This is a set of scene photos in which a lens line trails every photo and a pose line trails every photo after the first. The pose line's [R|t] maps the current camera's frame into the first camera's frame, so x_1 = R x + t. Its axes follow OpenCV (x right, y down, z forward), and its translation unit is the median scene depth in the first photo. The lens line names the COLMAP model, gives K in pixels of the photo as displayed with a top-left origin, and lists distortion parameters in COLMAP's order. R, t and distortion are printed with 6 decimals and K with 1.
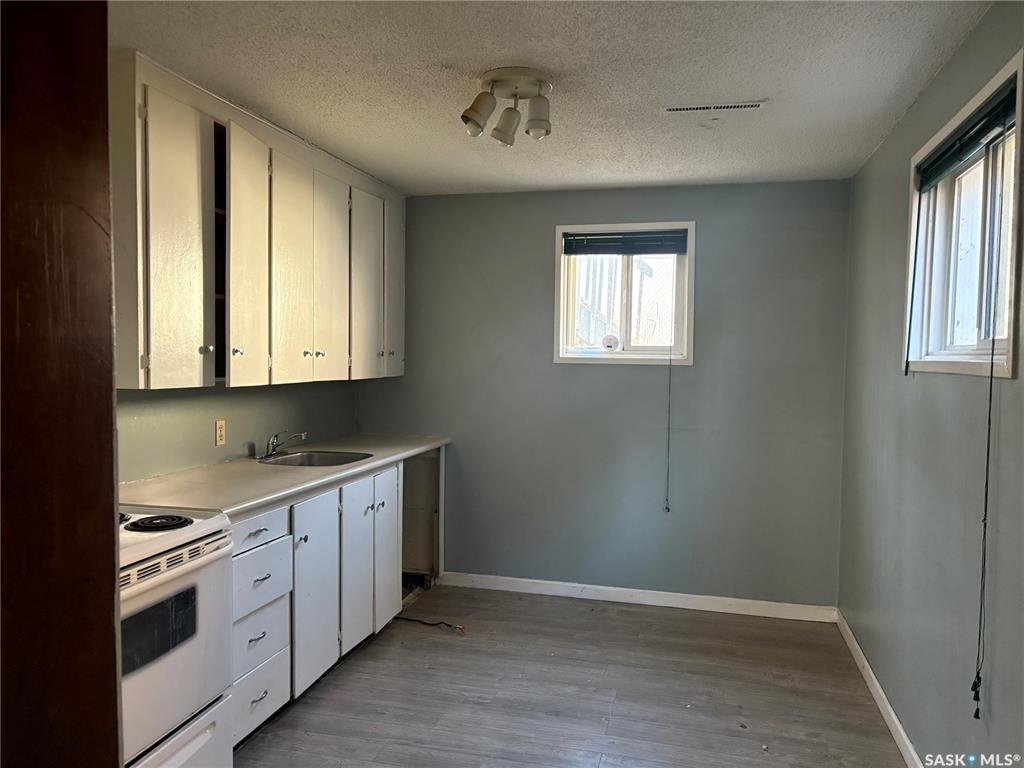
lens RADIAL K [[768.9, 0, 509.8], [0, 768.9, 388.3], [0, 0, 1]] dist [0.025395, -0.026727]
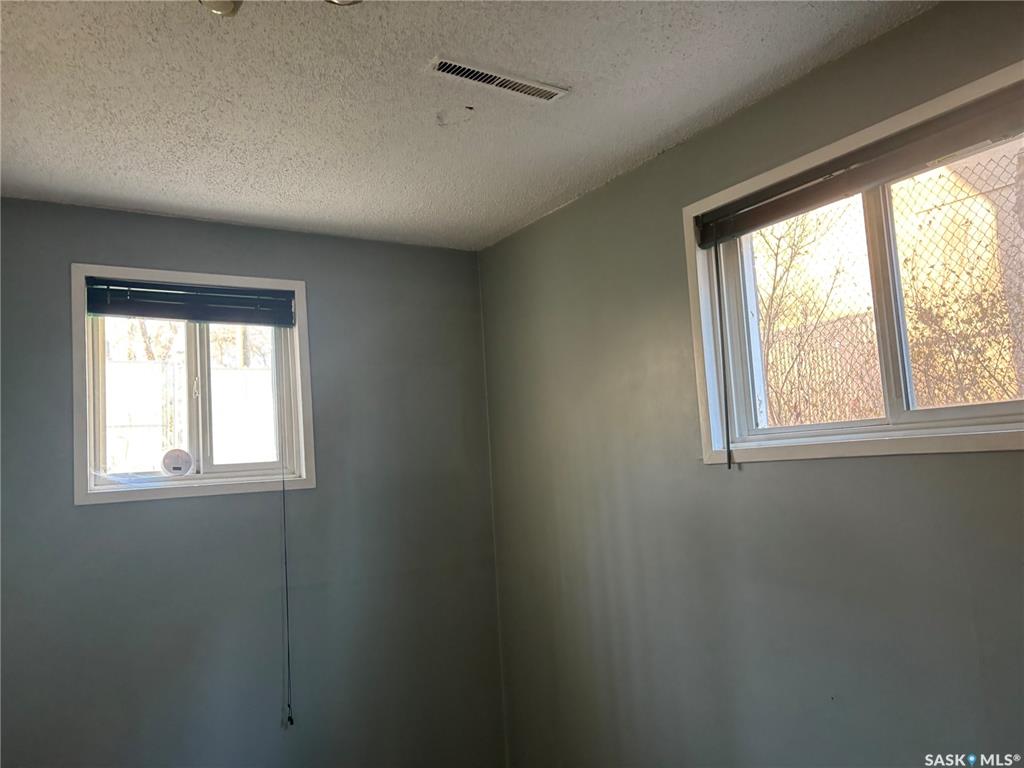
lens RADIAL K [[768.9, 0, 513.6], [0, 768.9, 385.8], [0, 0, 1]] dist [0.025395, -0.026727]
pose [[0.682043, 0.018254, 0.731084, -0.155386], [0.103192, 0.987284, -0.120921, -0.020375], [-0.723995, 0.157915, 0.671486, 0.450235]]
